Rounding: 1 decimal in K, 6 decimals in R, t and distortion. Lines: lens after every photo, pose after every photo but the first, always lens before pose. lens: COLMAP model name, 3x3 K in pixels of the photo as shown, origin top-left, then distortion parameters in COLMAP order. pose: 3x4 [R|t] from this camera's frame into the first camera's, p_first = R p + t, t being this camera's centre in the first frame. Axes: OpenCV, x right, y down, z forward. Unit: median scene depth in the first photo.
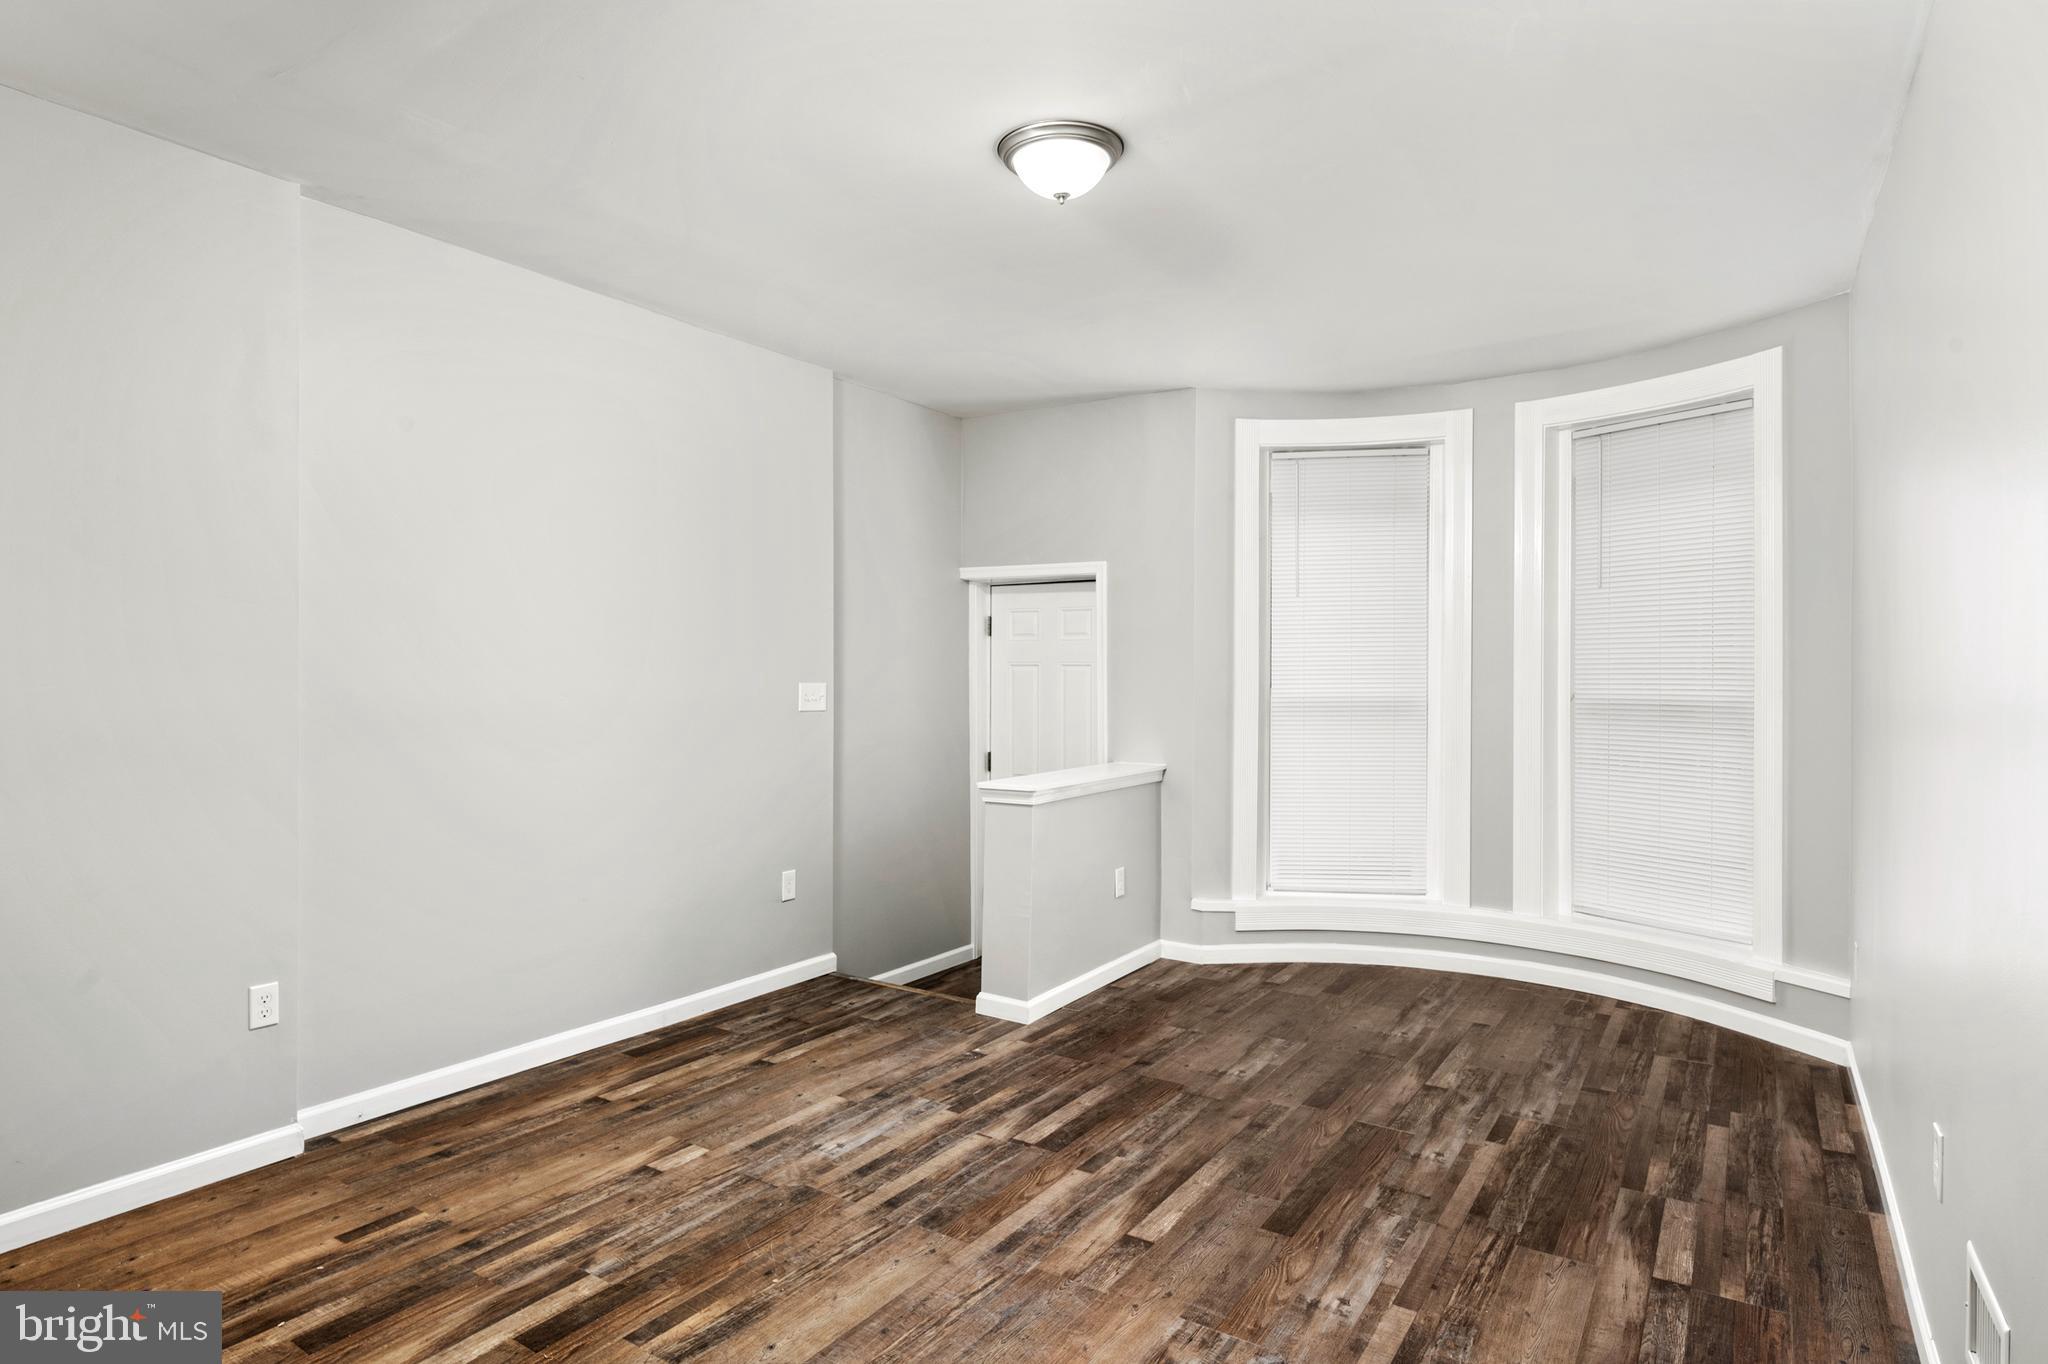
lens RADIAL K [[1108.0, 0, 1020.6], [0, 1108.0, 687.1], [0, 0, 1]] dist [-0.000568, -0.007803]
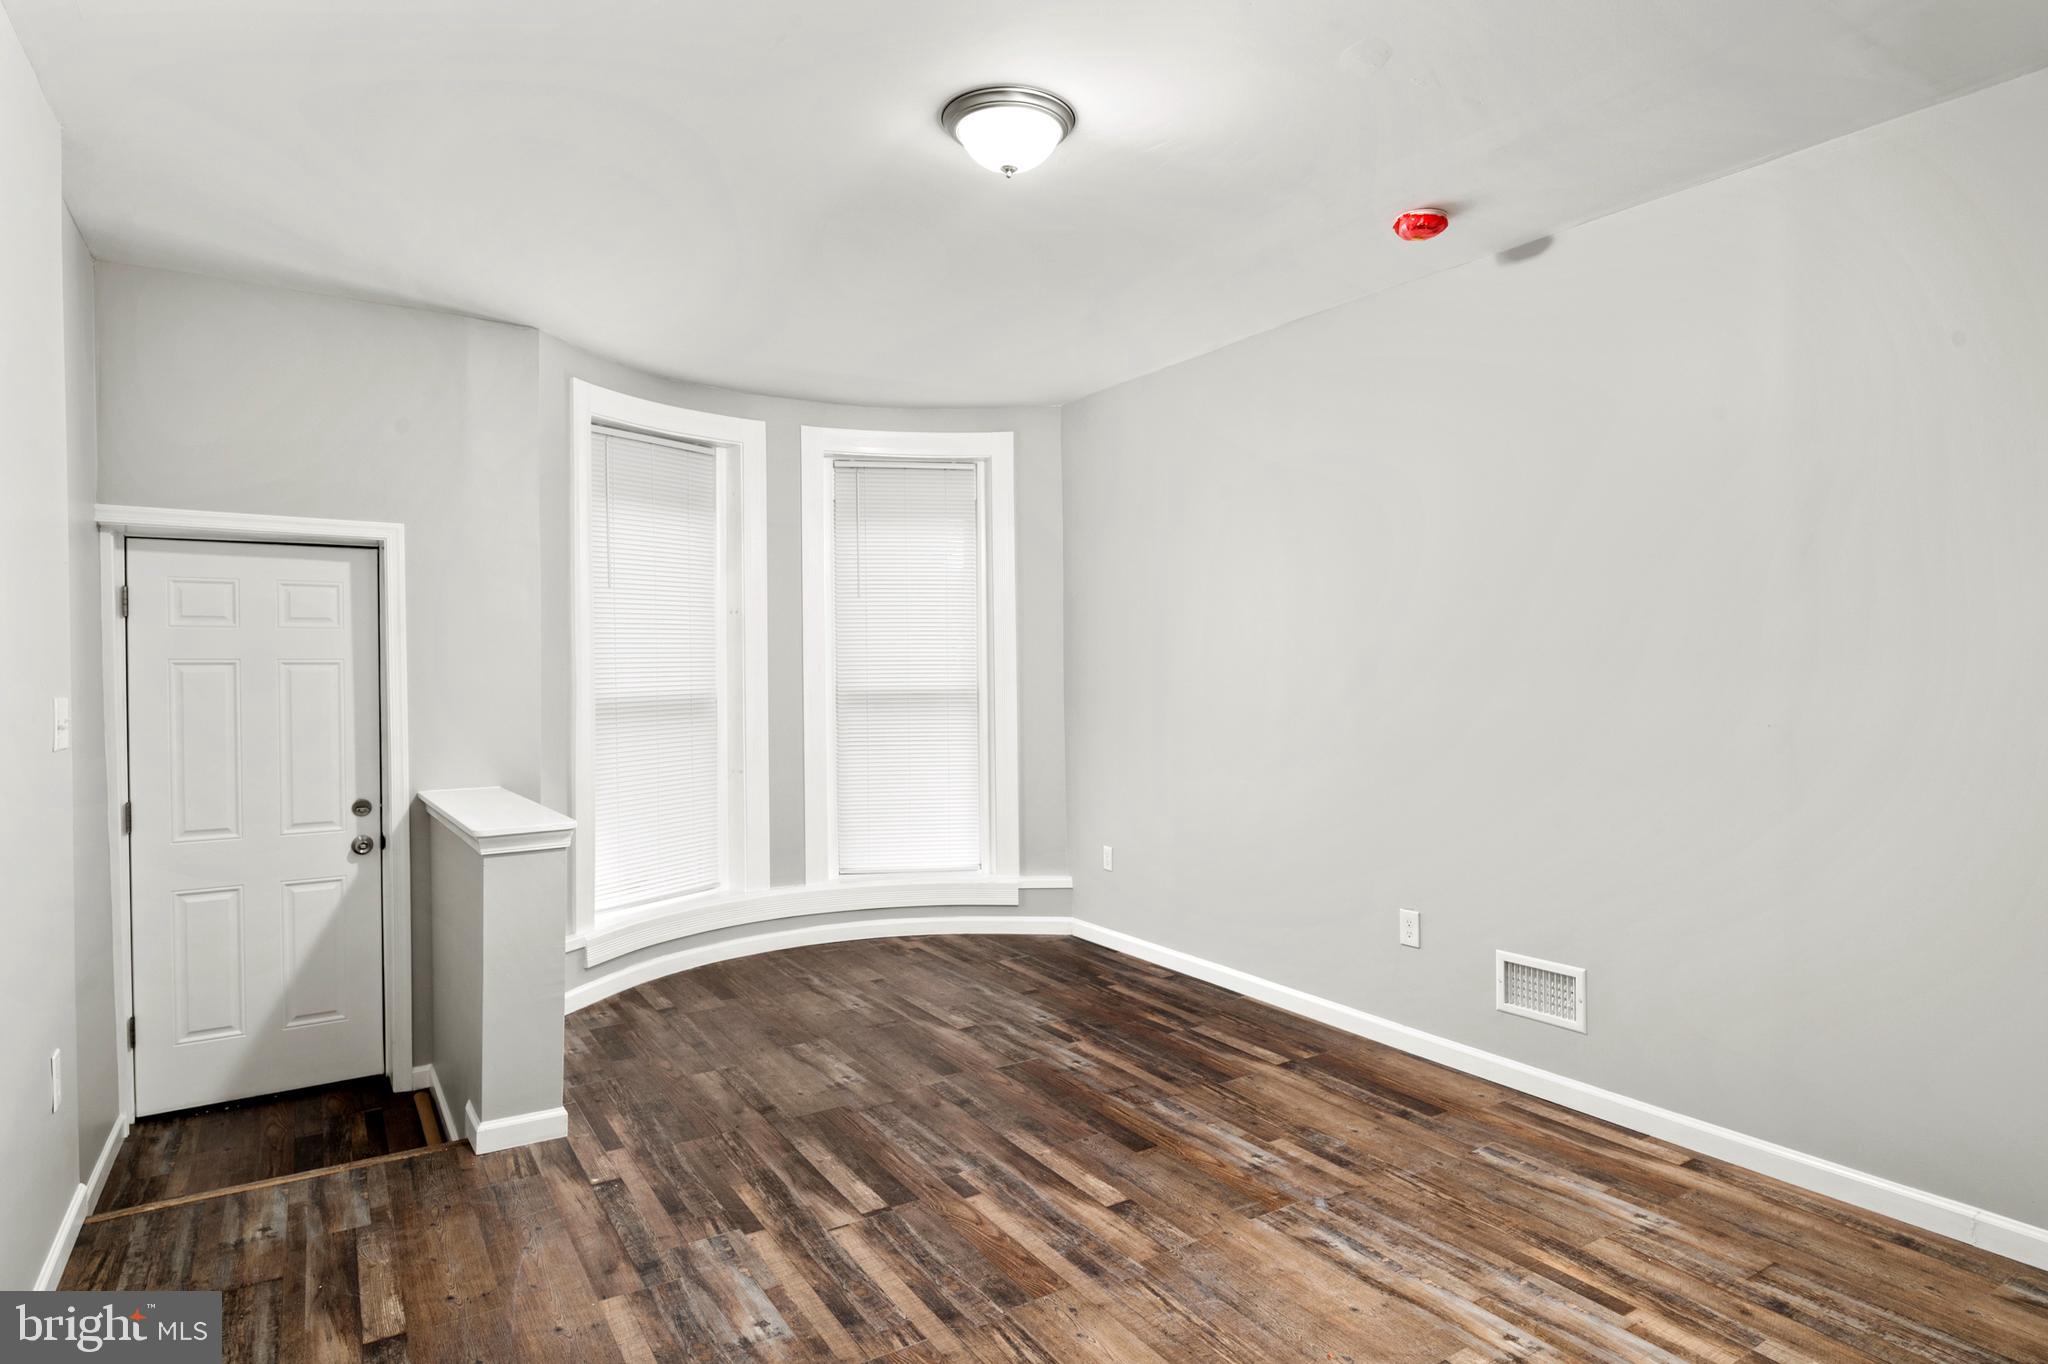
lens RADIAL K [[1108.0, 0, 1026.8], [0, 1108.0, 672.9], [0, 0, 1]] dist [-0.000568, -0.007803]
pose [[0.410902, -0.009879, 0.911626, -0.671591], [0.021428, 0.999770, 0.001176, -0.007309], [-0.911428, 0.019051, 0.411019, 0.483891]]
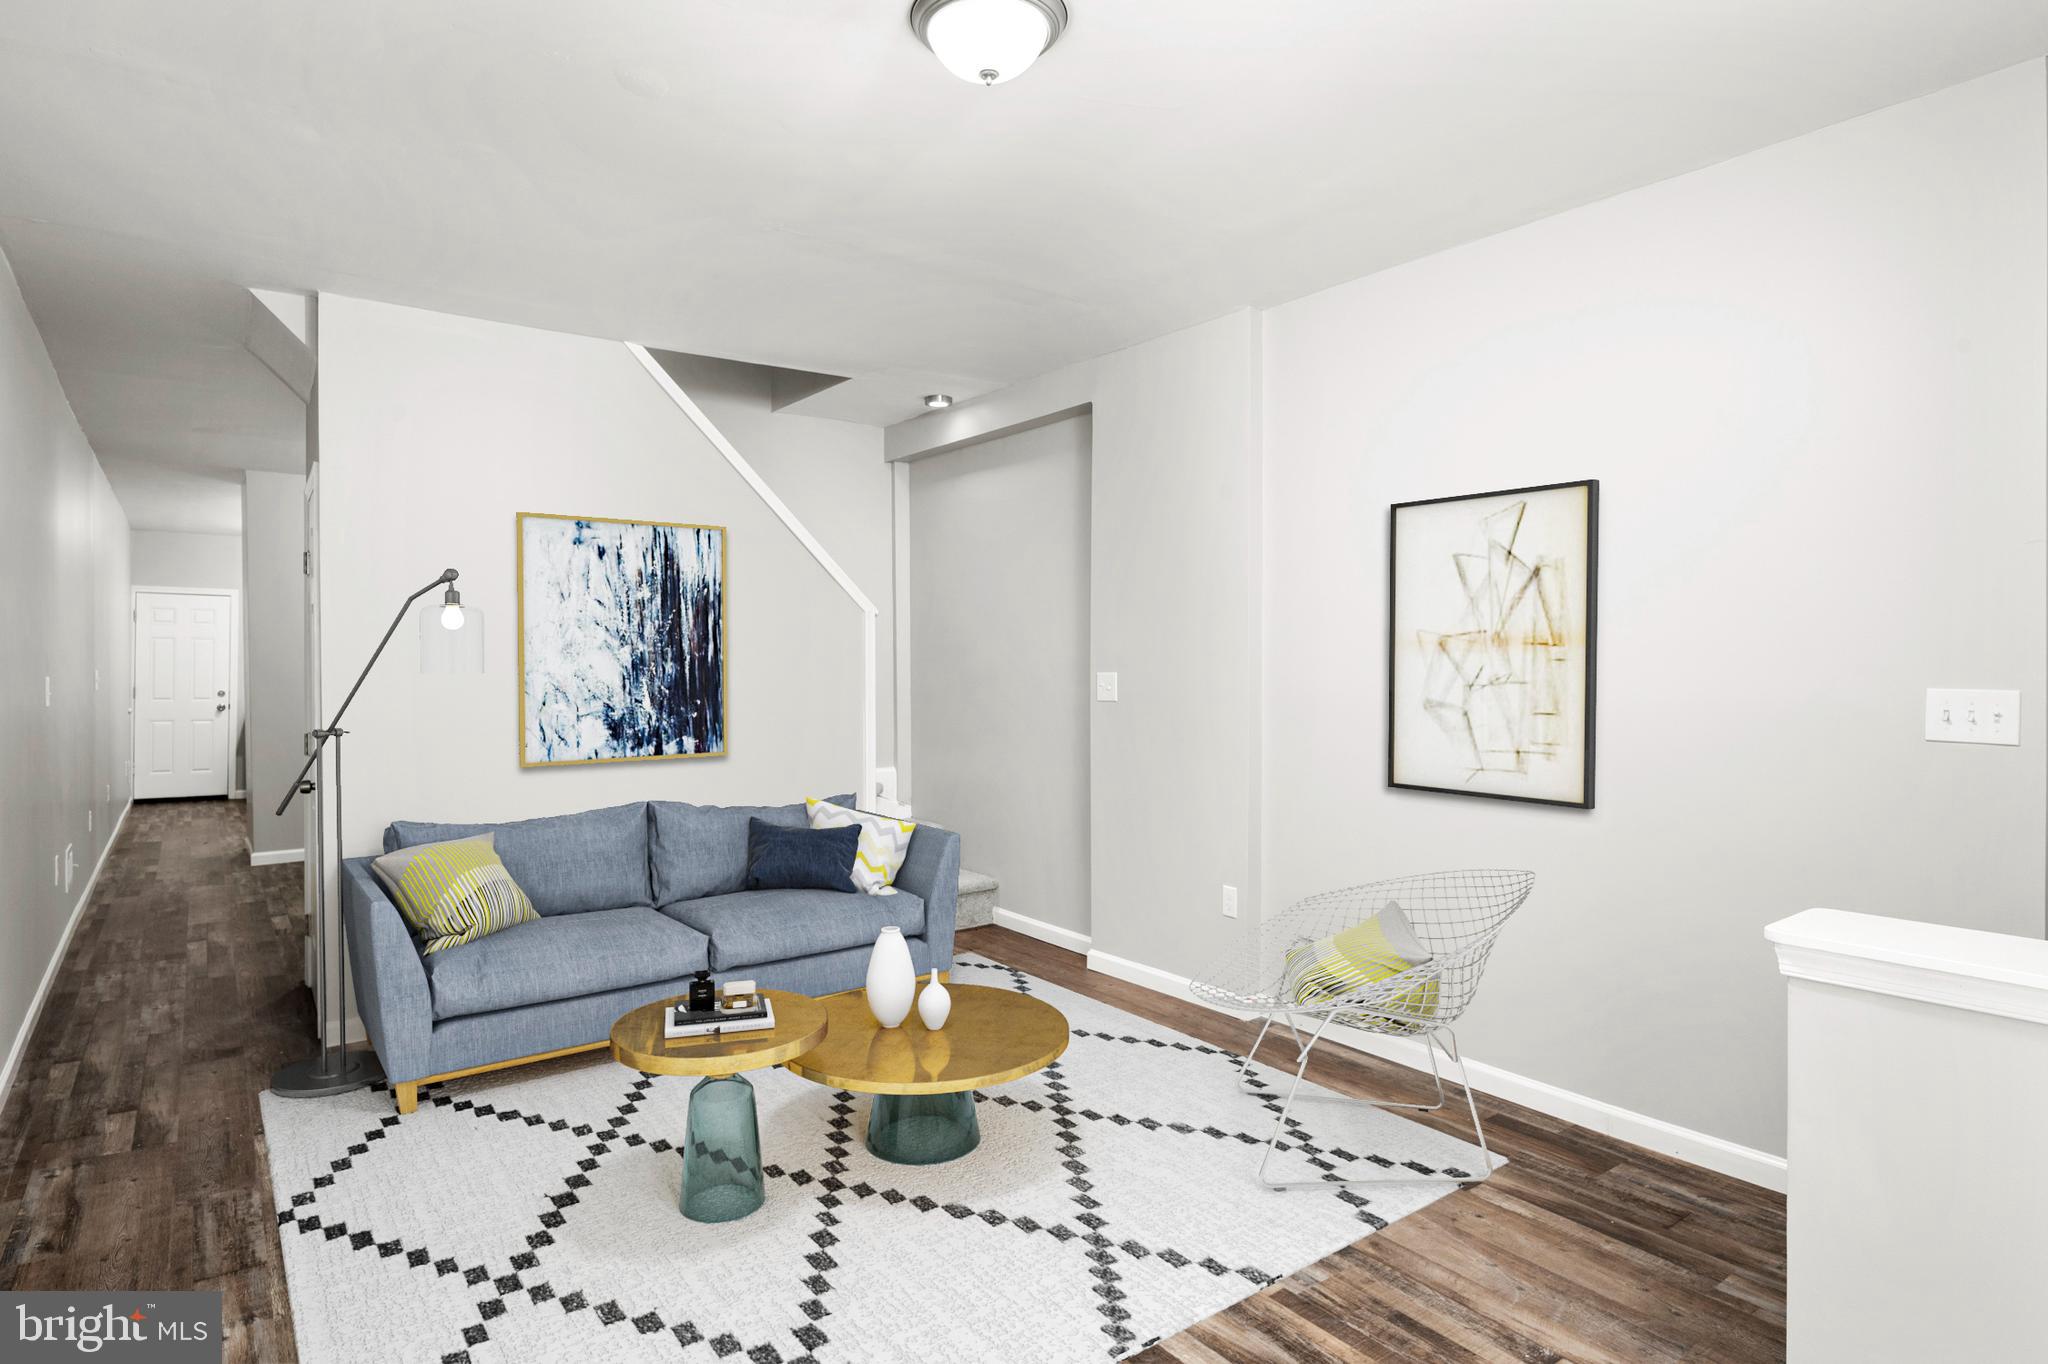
lens RADIAL K [[1108.0, 0, 1031.9], [0, 1108.0, 682.2], [0, 0, 1]] dist [-0.000568, -0.007803]
pose [[-0.362922, -0.001628, -0.931818, 0.637409], [-0.004280, 0.999991, -0.000080, -0.006113], [0.931810, 0.003959, -0.362926, 1.078673]]
